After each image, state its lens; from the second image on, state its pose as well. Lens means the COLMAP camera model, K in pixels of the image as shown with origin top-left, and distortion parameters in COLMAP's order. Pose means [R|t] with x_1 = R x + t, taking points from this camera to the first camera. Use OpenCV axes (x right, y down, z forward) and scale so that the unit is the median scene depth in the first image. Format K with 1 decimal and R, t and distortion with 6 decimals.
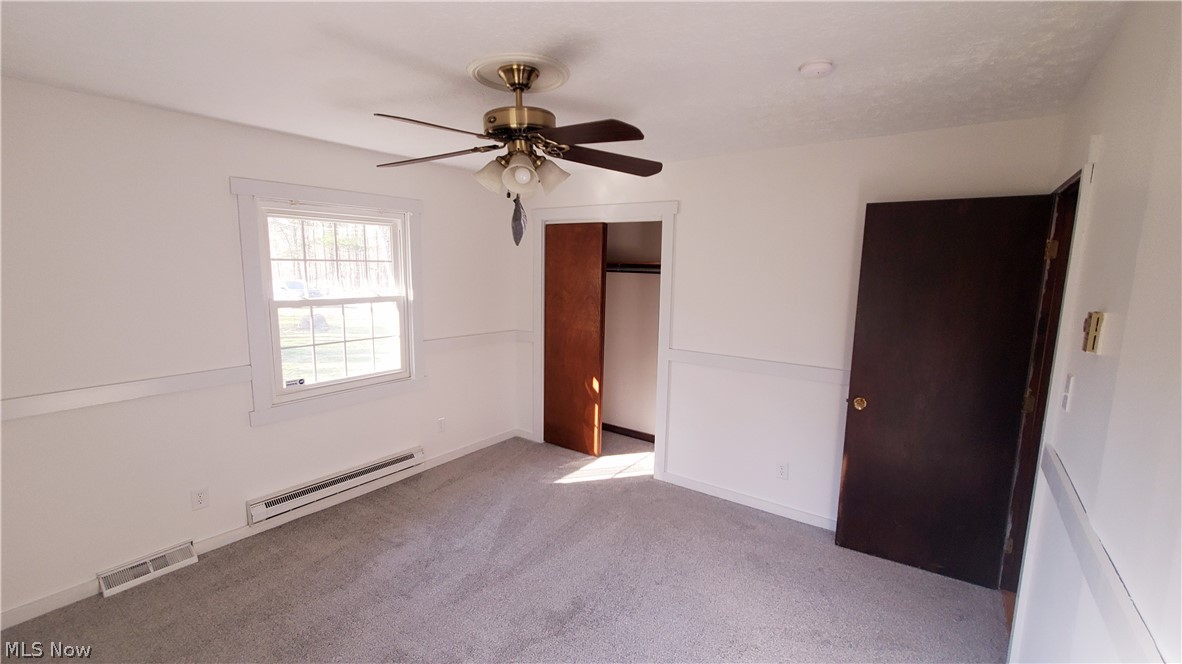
lens RADIAL K [[512.8, 0, 585.9], [0, 512.8, 337.5], [0, 0, 1]] dist [0.001542, -0.000104]
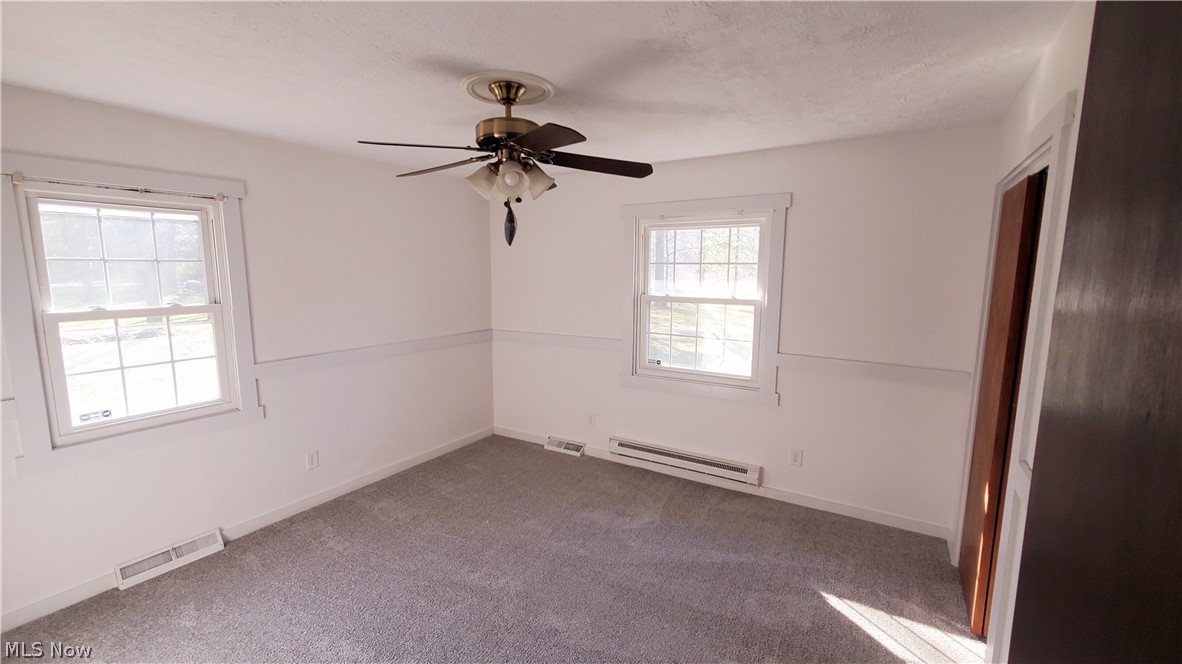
lens RADIAL K [[512.8, 0, 585.8], [0, 512.8, 332.6], [0, 0, 1]] dist [0.001542, -0.000104]
pose [[0.079395, 0.118963, -0.989719, 0.574298], [-0.146972, 0.983400, 0.106413, -0.079978], [0.985949, 0.137012, 0.095561, 0.635528]]
